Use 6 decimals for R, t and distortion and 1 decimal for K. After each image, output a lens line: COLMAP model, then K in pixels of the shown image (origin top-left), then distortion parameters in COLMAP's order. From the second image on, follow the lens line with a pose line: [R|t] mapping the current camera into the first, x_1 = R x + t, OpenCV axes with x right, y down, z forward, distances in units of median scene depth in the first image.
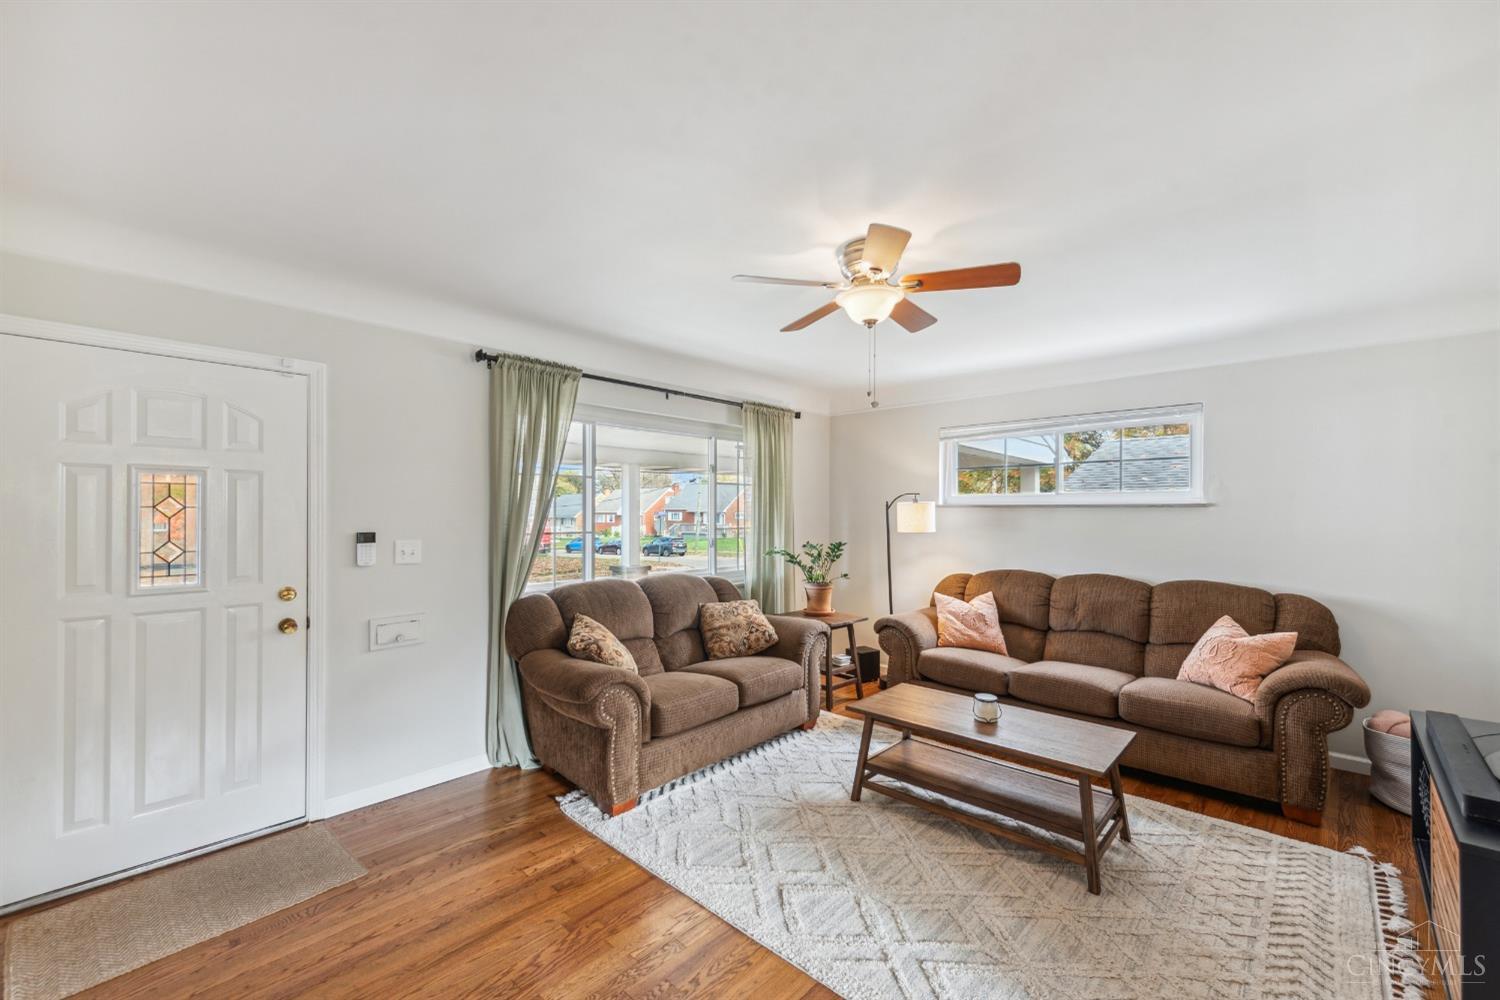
lens RADIAL K [[610.5, 0, 745.4], [0, 610.5, 505.0], [0, 0, 1]] dist [0.008388, -0.000734]
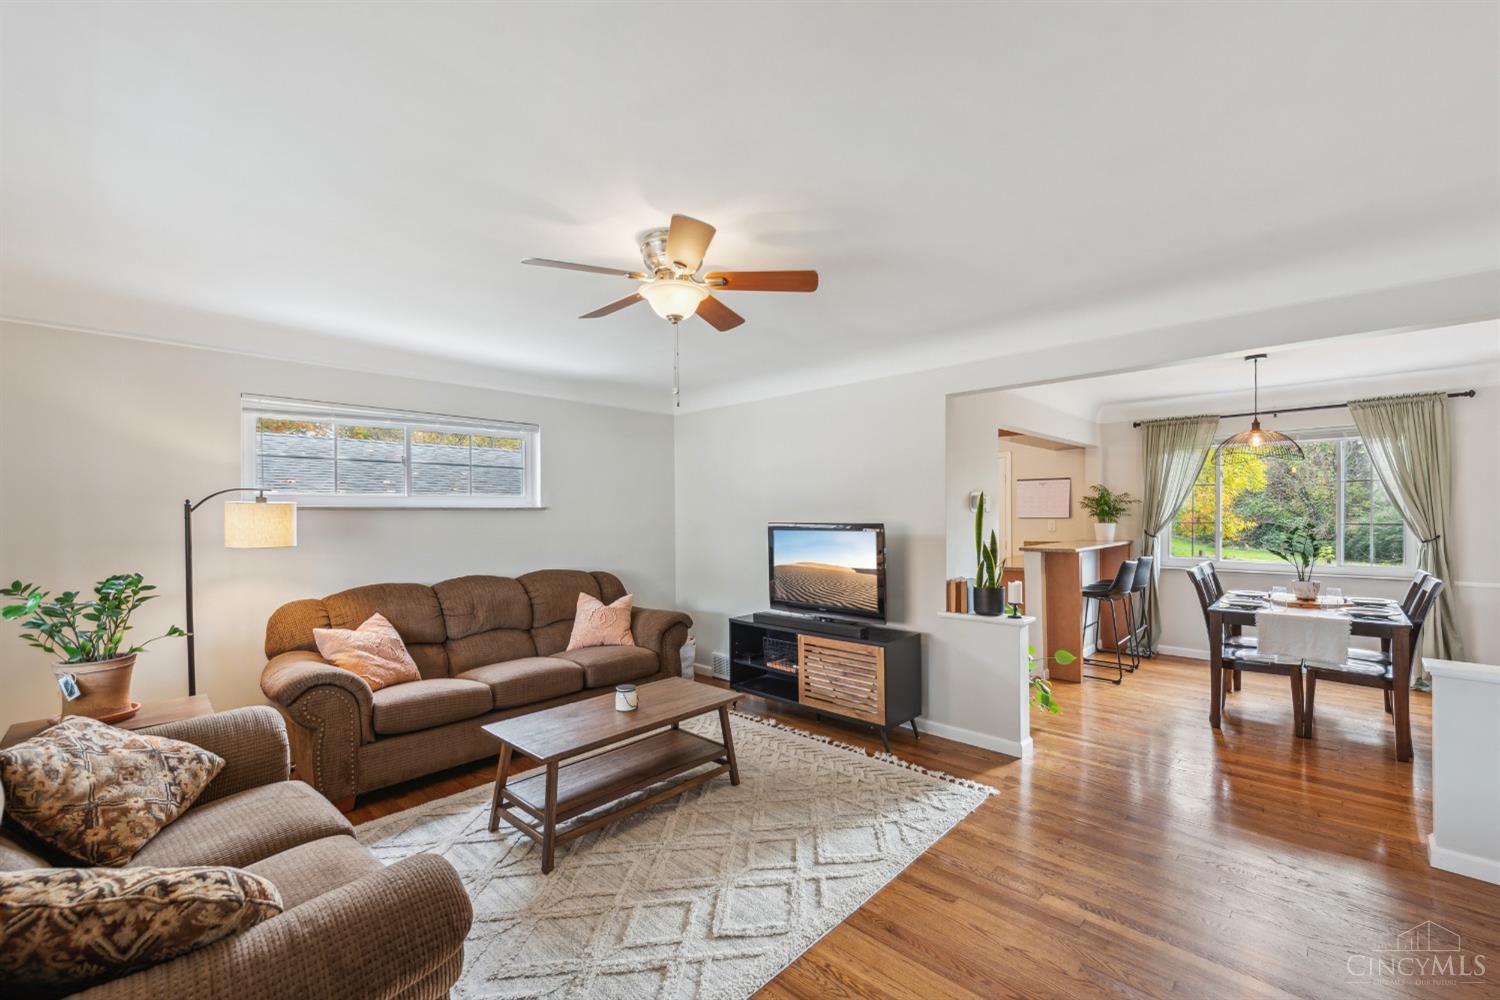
lens RADIAL K [[610.5, 0, 781.7], [0, 610.5, 522.4], [0, 0, 1]] dist [0.008388, -0.000734]
pose [[-0.002074, -0.017573, 0.999843, -0.457810], [0.000104, 0.999846, 0.017574, 0.006338], [-0.999998, 0.000140, -0.002072, 0.506900]]
